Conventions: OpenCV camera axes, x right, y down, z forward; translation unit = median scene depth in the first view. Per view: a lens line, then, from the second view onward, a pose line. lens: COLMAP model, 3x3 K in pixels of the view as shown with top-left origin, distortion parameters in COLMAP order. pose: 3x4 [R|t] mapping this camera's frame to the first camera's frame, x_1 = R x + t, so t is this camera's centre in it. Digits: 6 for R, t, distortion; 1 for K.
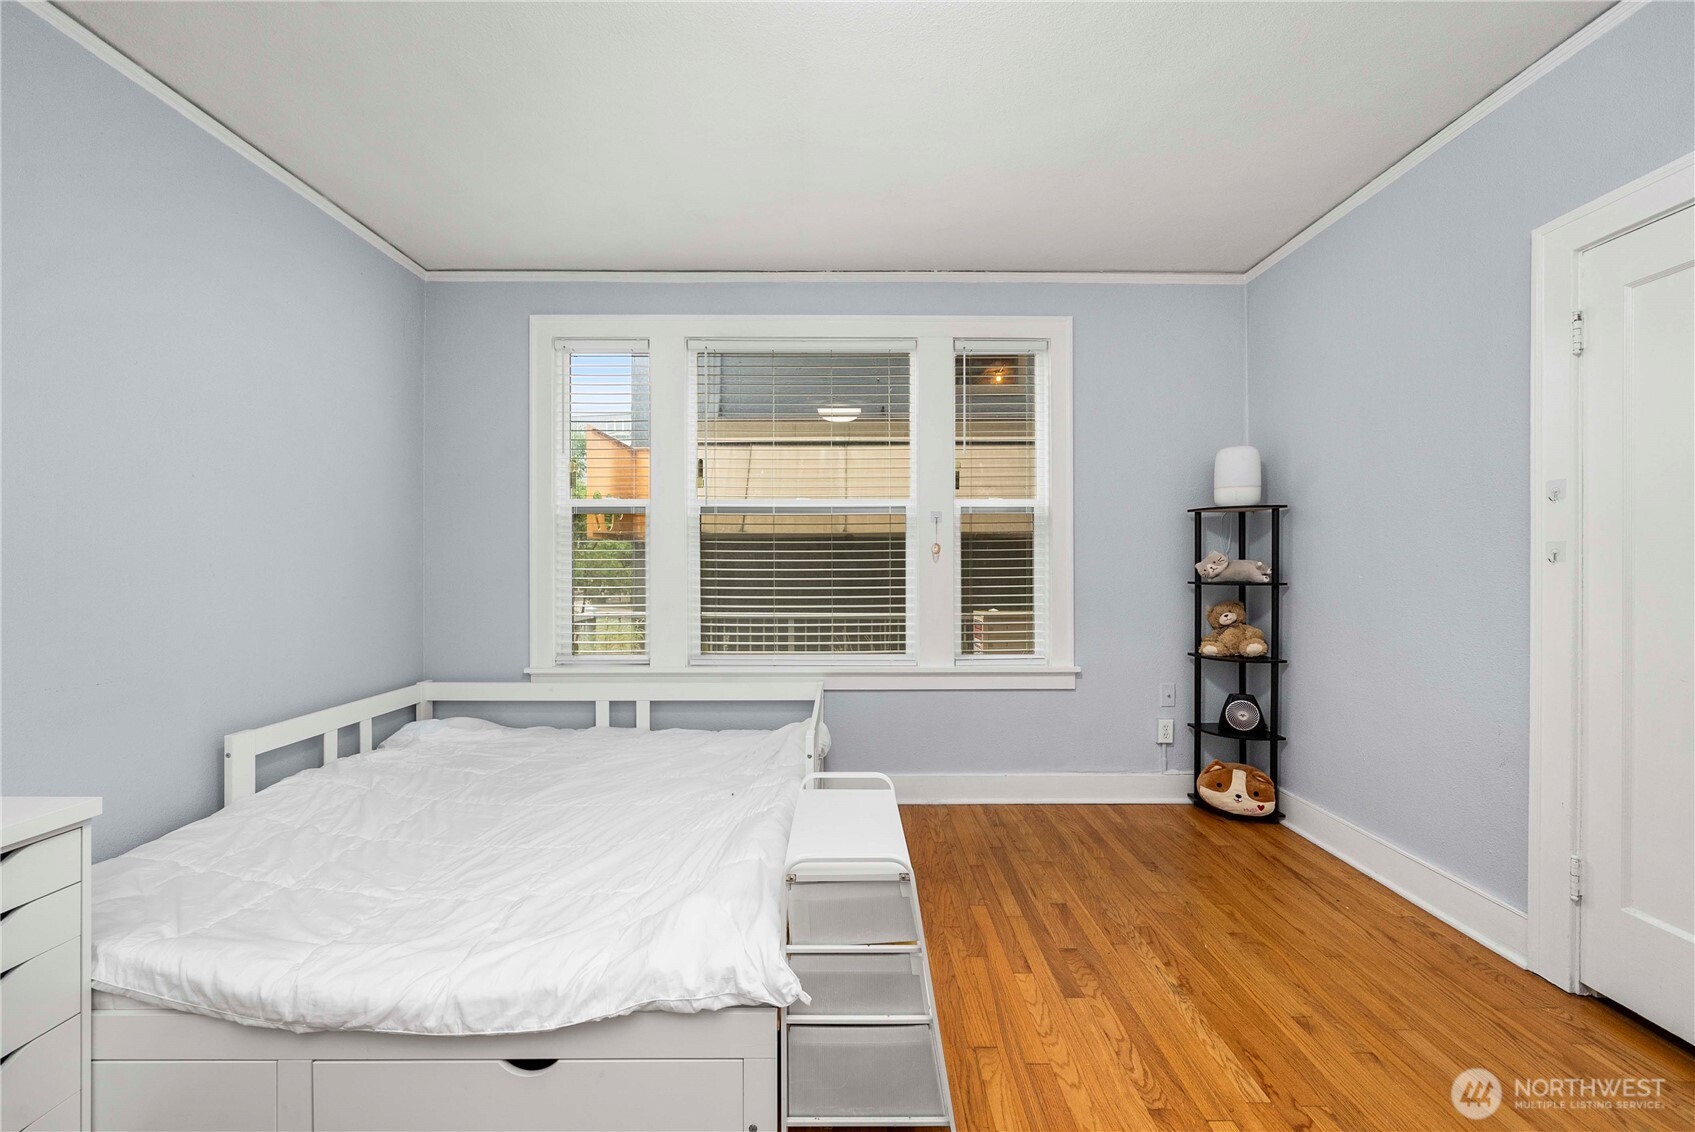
lens RADIAL K [[675.4, 0, 849.8], [0, 675.4, 560.6], [0, 0, 1]] dist [0.001375, -0.000274]
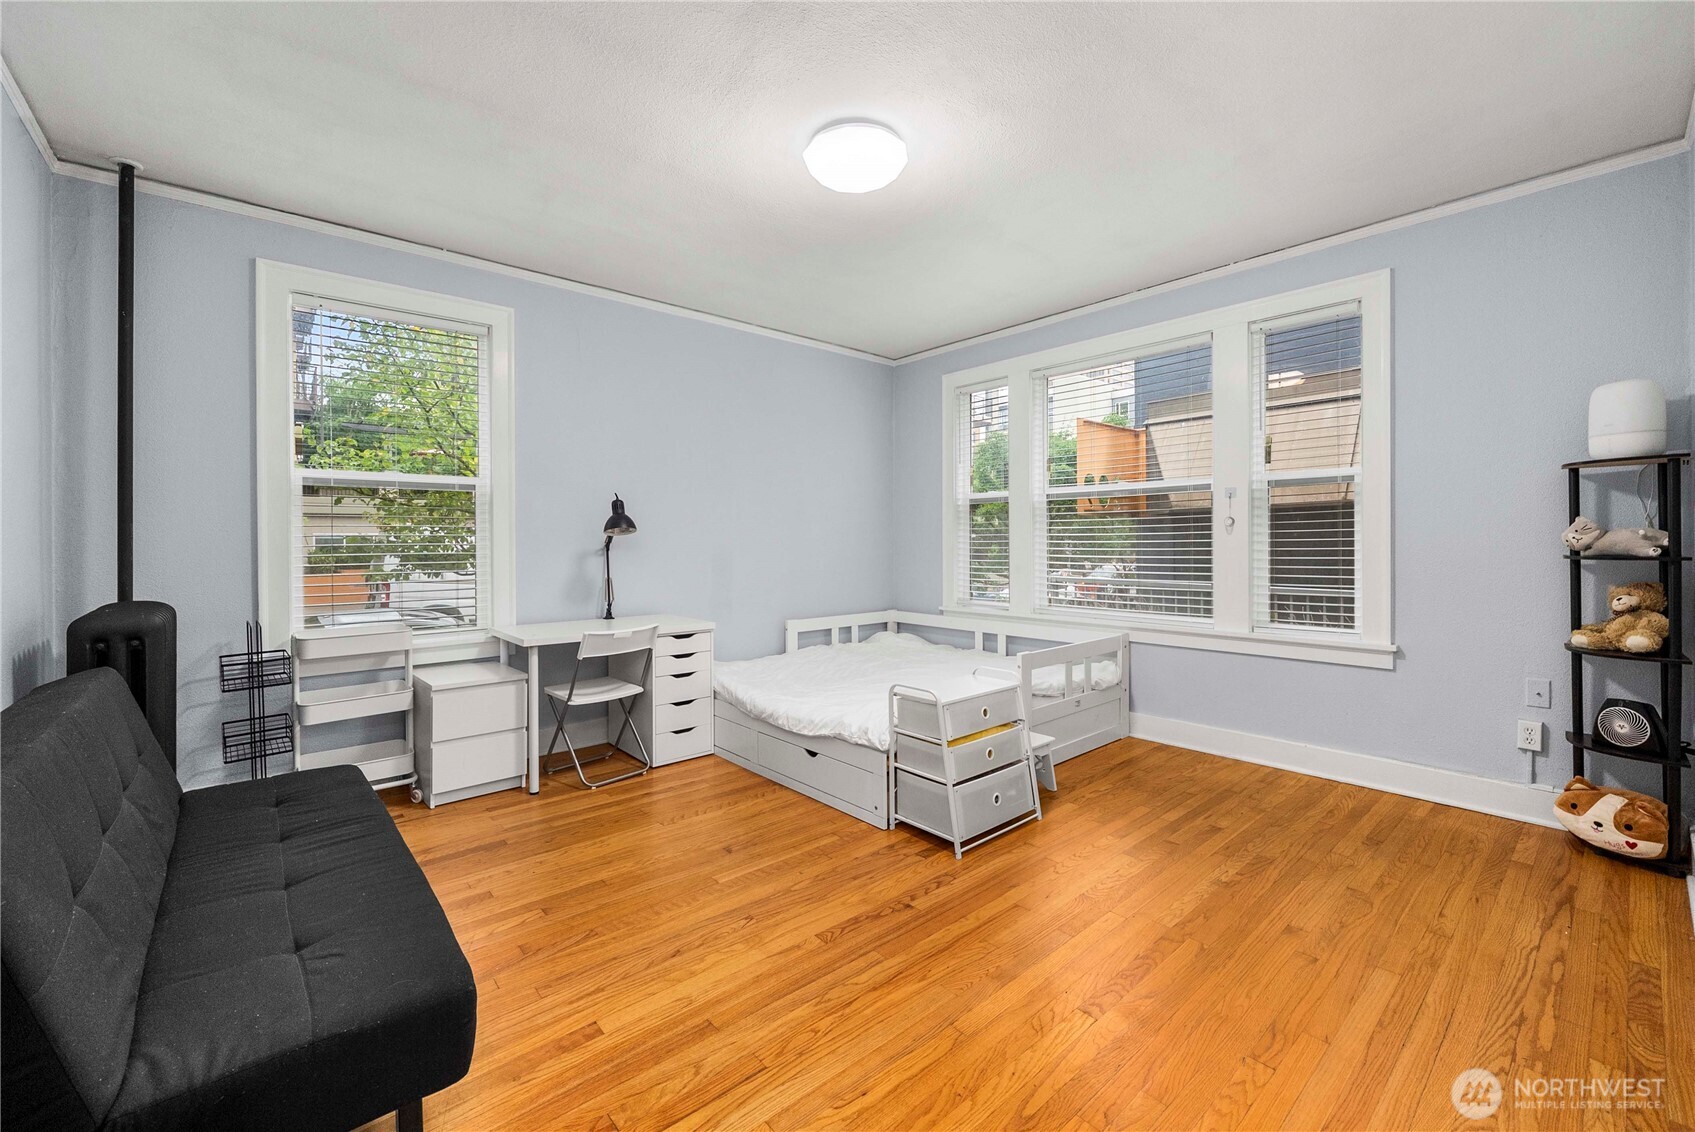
lens RADIAL K [[699.8, 0, 858.9], [0, 699.8, 526.2], [0, 0, 1]] dist [0.002332, 0.000075]
pose [[0.661181, -0.018942, -0.749987, 0.610820], [0.009892, 0.999814, -0.016531, 0.002325], [0.750161, 0.003511, 0.661246, -0.197429]]
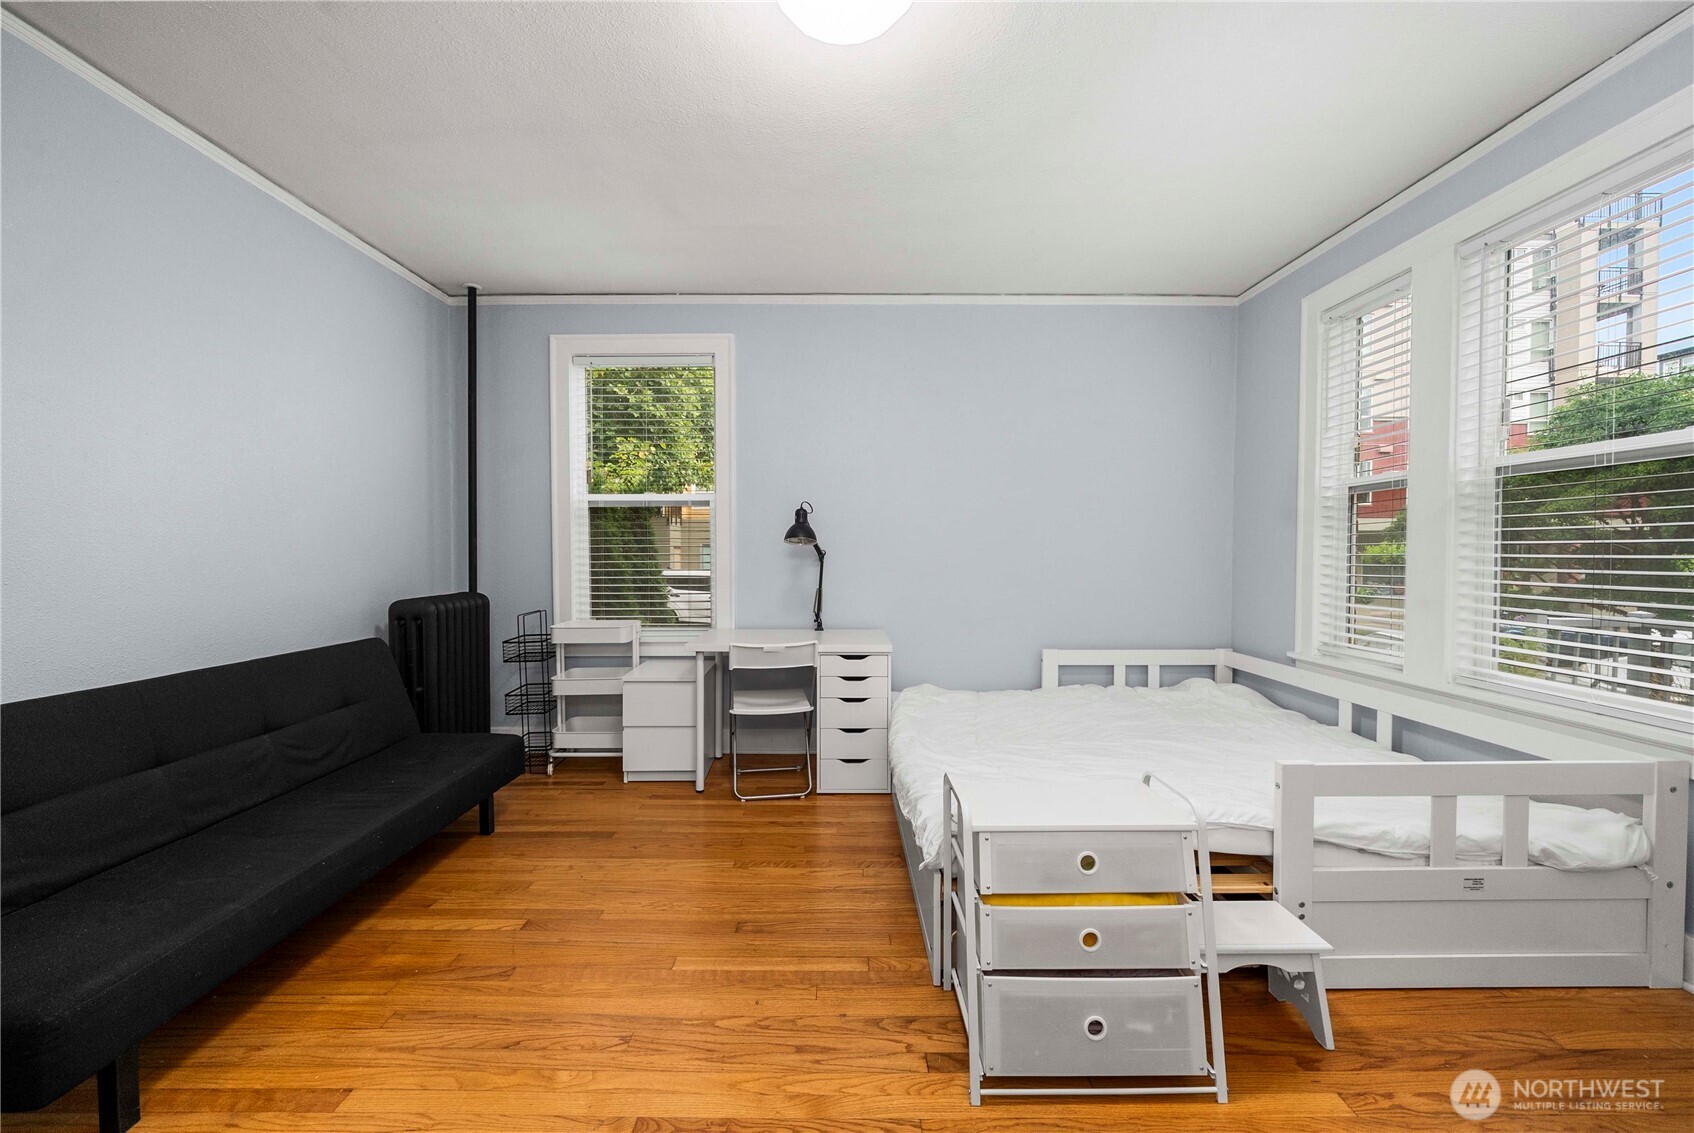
lens RADIAL K [[633.9, 0, 844.0], [0, 633.9, 558.8], [0, 0, 1]] dist [-0.001186, -0.000332]
pose [[-0.013502, 0.011018, -0.999848, 0.492745], [0.007041, 0.999916, 0.010923, 0.004617], [0.999884, -0.006892, -0.013578, 0.351864]]
